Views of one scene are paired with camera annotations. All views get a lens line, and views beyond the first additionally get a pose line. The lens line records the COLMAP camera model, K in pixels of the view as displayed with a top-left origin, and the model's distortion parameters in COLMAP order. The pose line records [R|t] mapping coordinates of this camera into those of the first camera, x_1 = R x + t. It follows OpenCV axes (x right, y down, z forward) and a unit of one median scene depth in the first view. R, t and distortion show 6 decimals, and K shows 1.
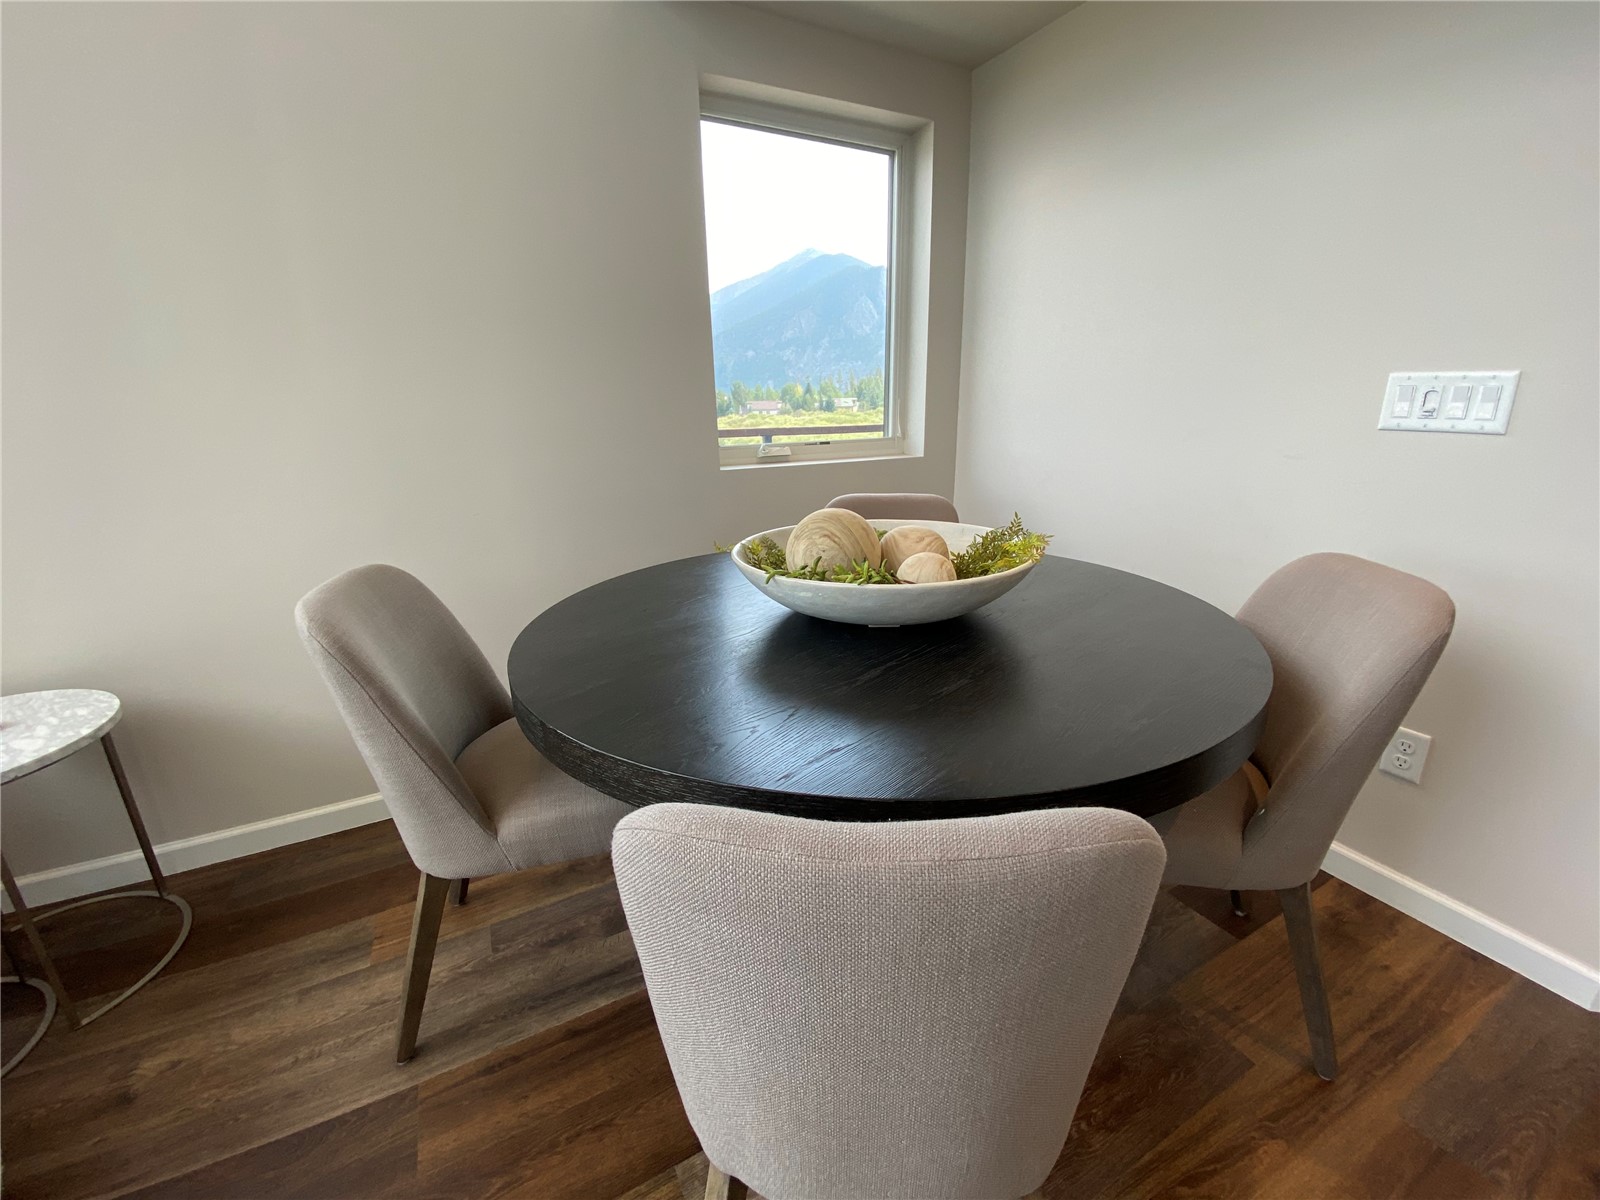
lens RADIAL K [[635.3, 0, 803.0], [0, 635.3, 619.2], [0, 0, 1]] dist [0.031106, -0.022418]
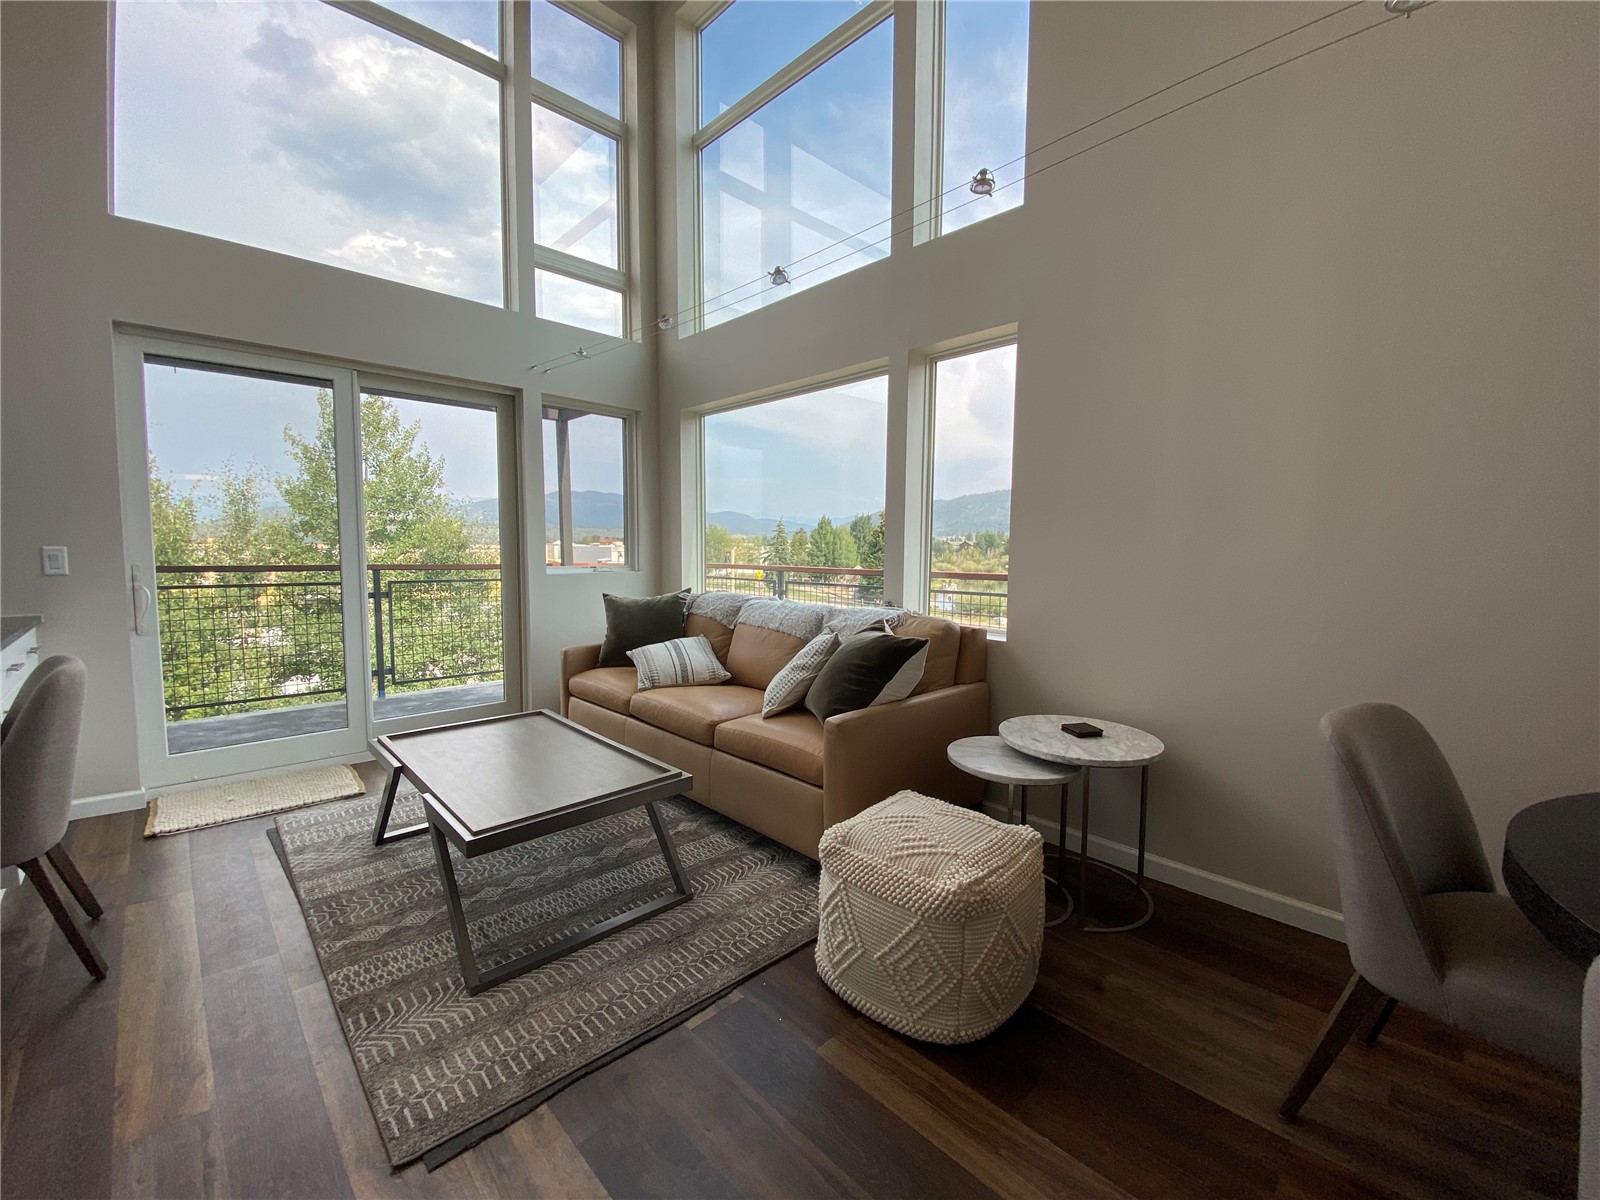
lens RADIAL K [[646.9, 0, 804.2], [0, 646.9, 598.9], [0, 0, 1]] dist [0.034062, -0.028514]
pose [[0.280731, 0.101501, -0.954404, 0.126209], [-0.315515, 0.948886, 0.008107, 0.057016], [0.906444, 0.298853, 0.298407, -0.340427]]
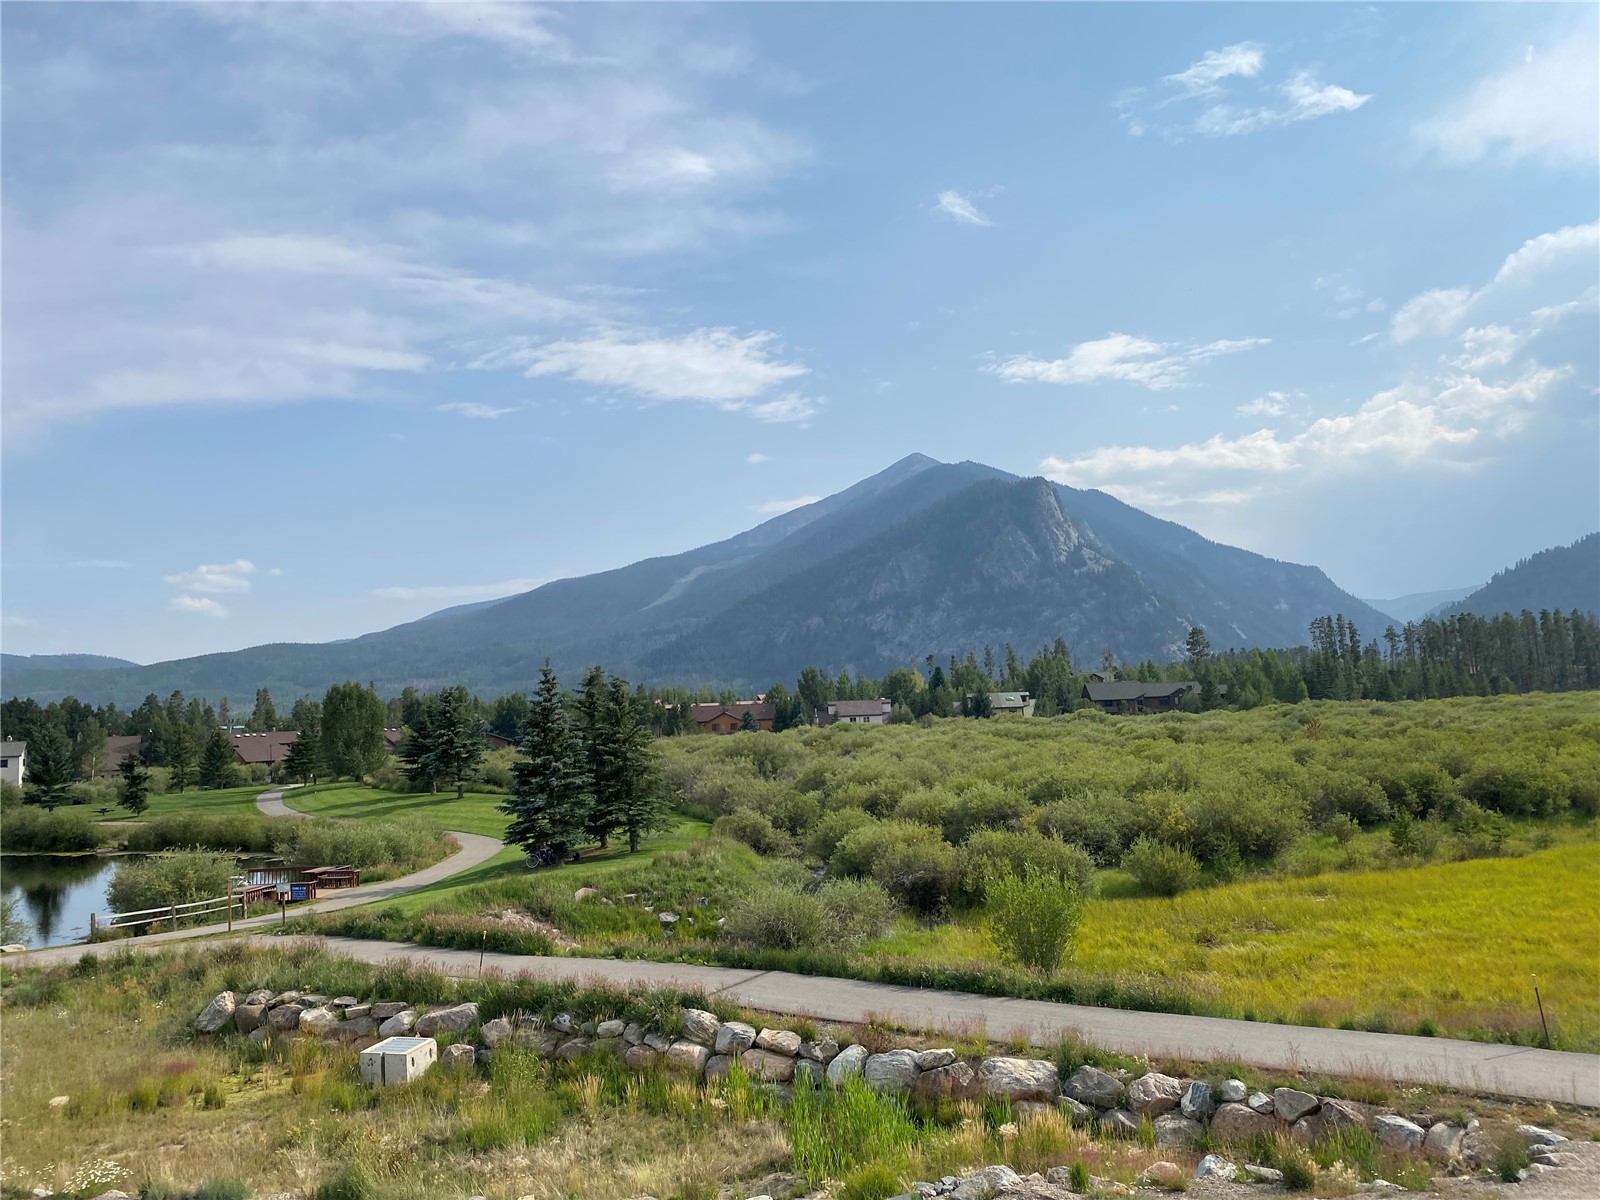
lens RADIAL K [[1217.1, 0, 798.4], [0, 1217.1, 607.6], [0, 0, 1]] dist [0.058052, -0.079979]
pose [[0.995516, -0.027223, -0.090590, -3.366803], [-0.010636, 0.919401, -0.393177, -0.619747], [0.093993, 0.392378, 0.914989, 0.755704]]
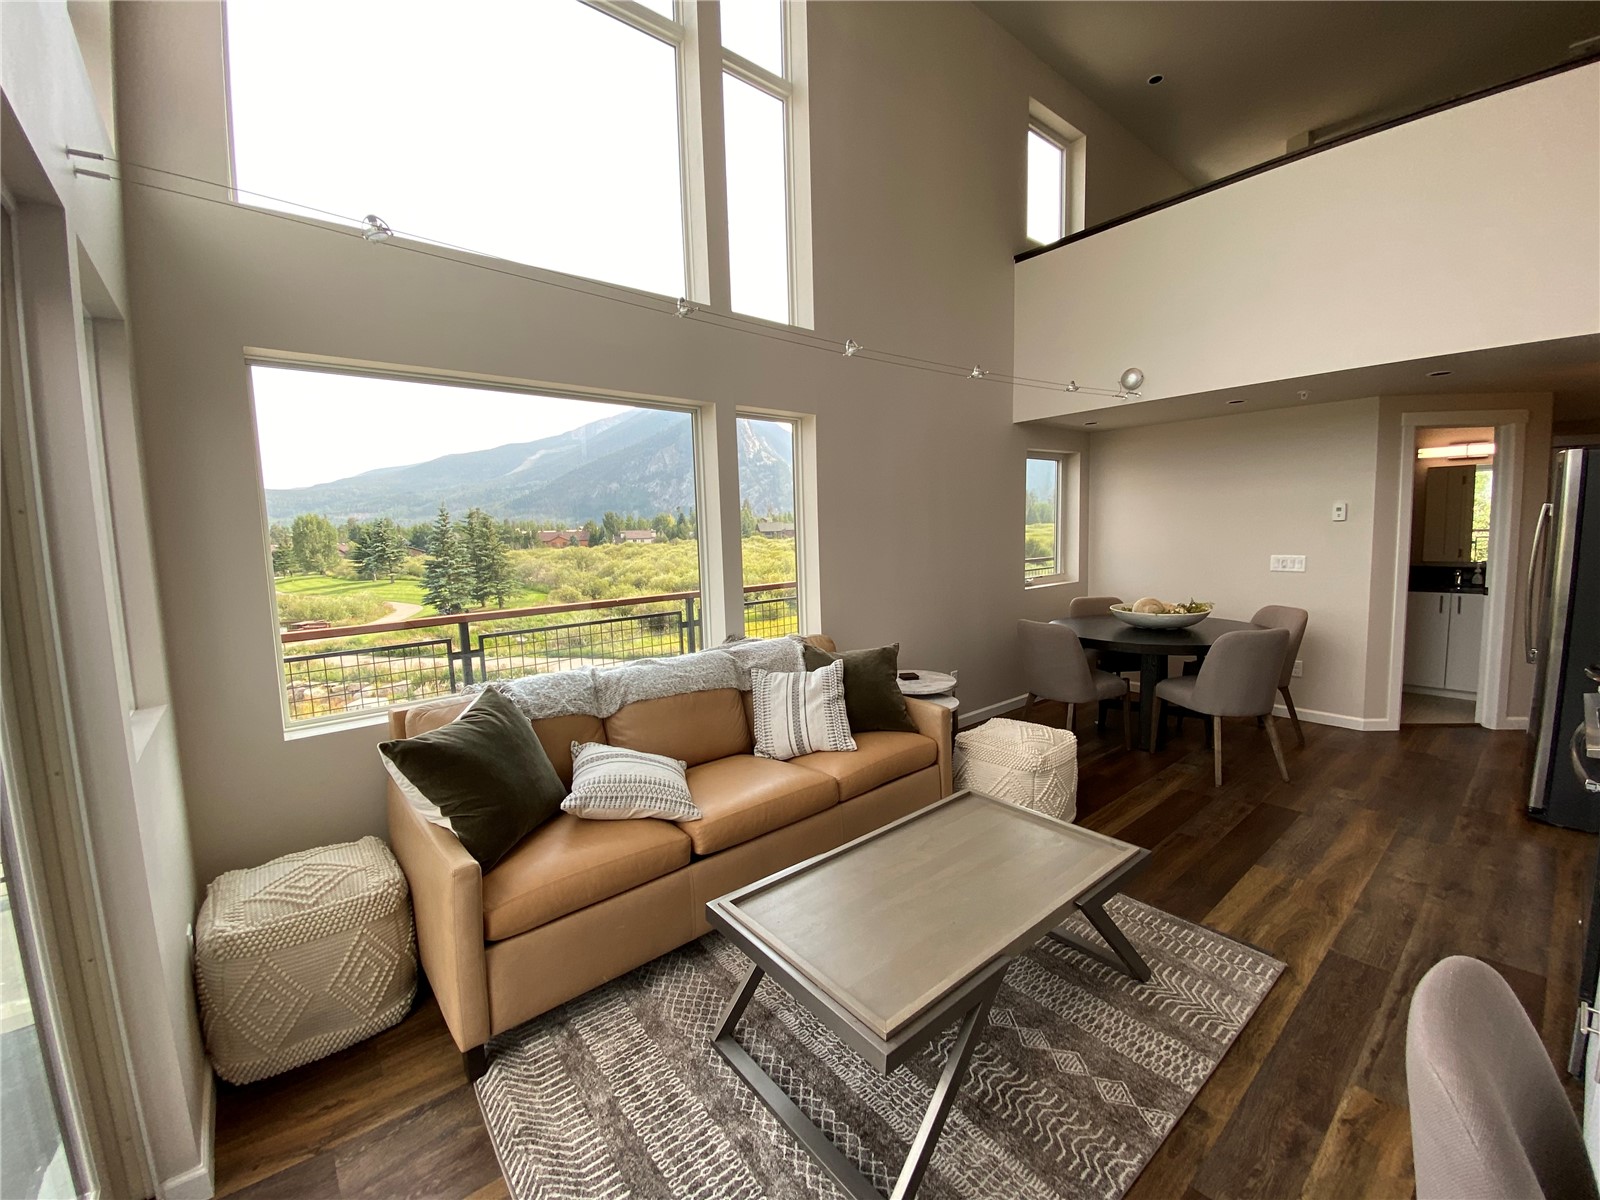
lens RADIAL K [[645.1, 0, 810.3], [0, 645.1, 602.6], [0, 0, 1]] dist [0.023363, -0.027745]
pose [[0.977602, -0.030474, 0.208244, -2.263807], [0.074514, 0.975487, -0.207055, 0.403589], [-0.196829, 0.217935, 0.955909, -1.806972]]
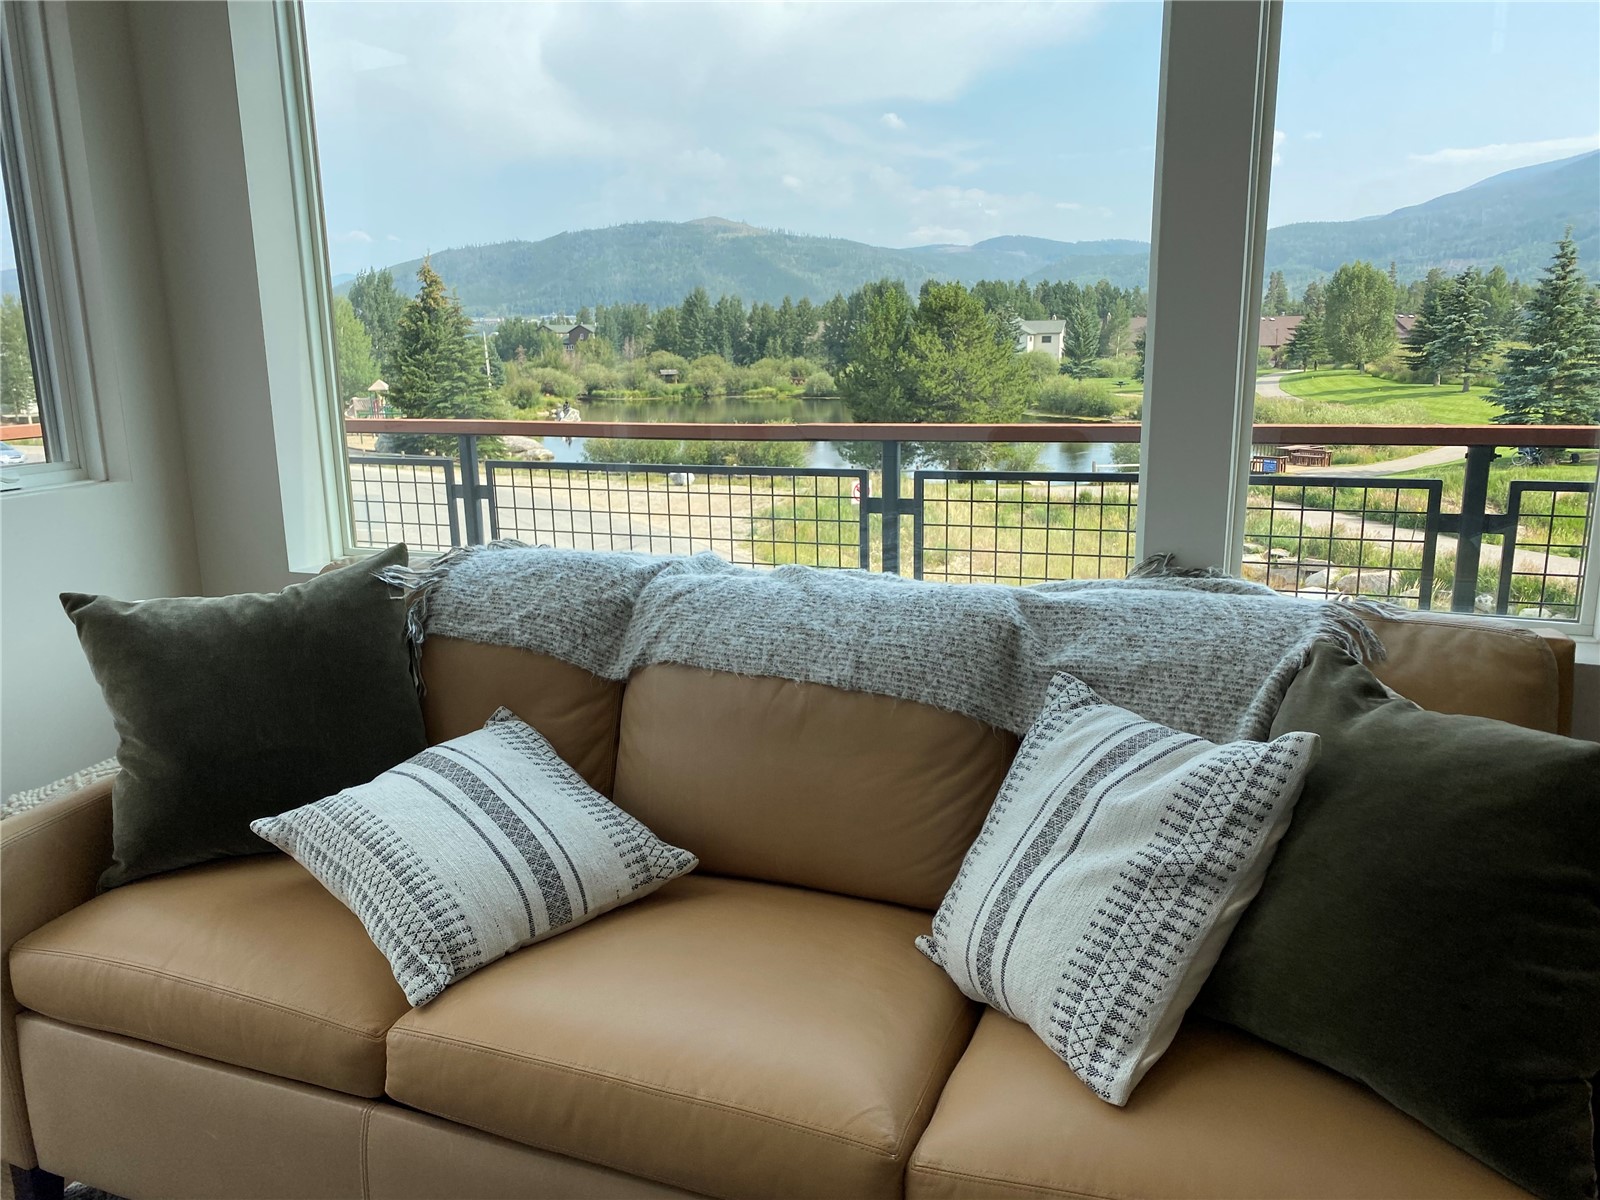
lens RADIAL K [[1223.2, 0, 790.0], [0, 1223.2, 614.2], [0, 0, 1]] dist [0.046239, -0.039923]
pose [[0.645089, 0.181563, -0.742223, -1.241887], [-0.237965, 0.970790, 0.030652, 0.114272], [0.726108, 0.156850, 0.669452, -0.639266]]
